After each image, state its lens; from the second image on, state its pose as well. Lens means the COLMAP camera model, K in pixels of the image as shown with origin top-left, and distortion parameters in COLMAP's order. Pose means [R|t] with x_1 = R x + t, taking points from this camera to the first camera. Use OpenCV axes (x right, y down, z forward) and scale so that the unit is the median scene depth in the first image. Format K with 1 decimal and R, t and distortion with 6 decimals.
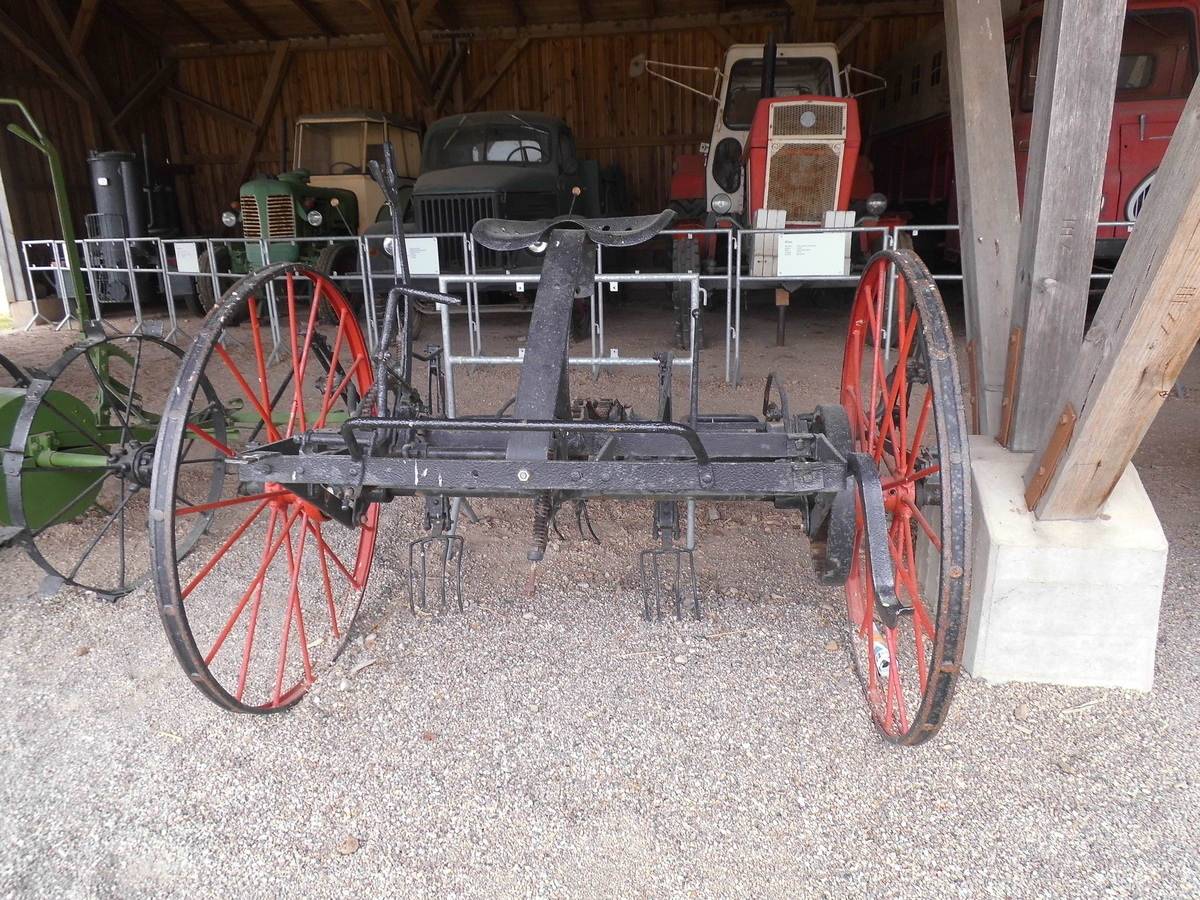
lens RADIAL K [[842.8, 0, 599.6], [0, 842.8, 458.2], [0, 0, 1]] dist [-0.001012, -0.008024]
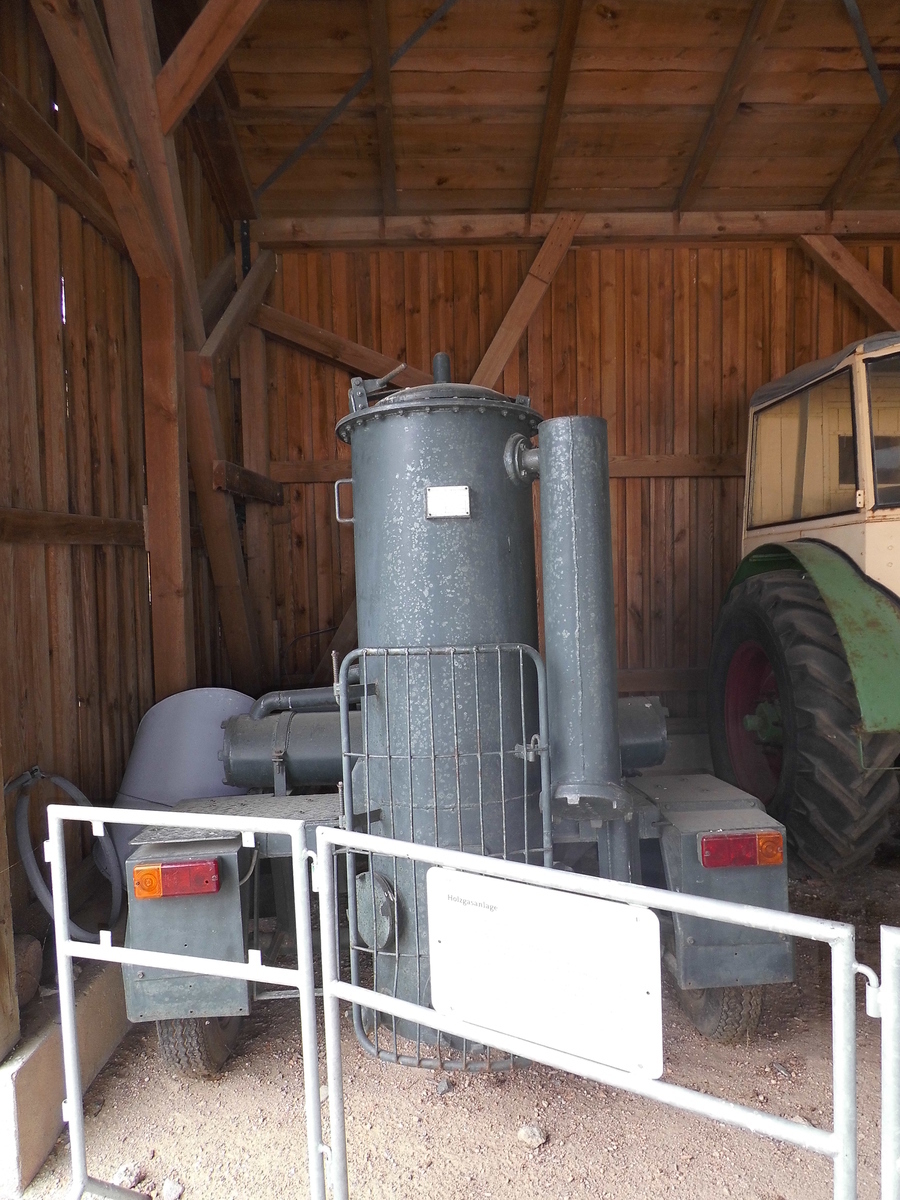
lens RADIAL K [[842.8, 0, 450.0], [0, 842.8, 600.0], [0, 0, 1]] dist [-0.001012, -0.008024]
pose [[0.987362, 0.000293, 0.158479, -0.621193], [0.038199, 0.970075, -0.239782, -0.250080], [-0.153807, 0.242806, 0.957804, 0.791546]]
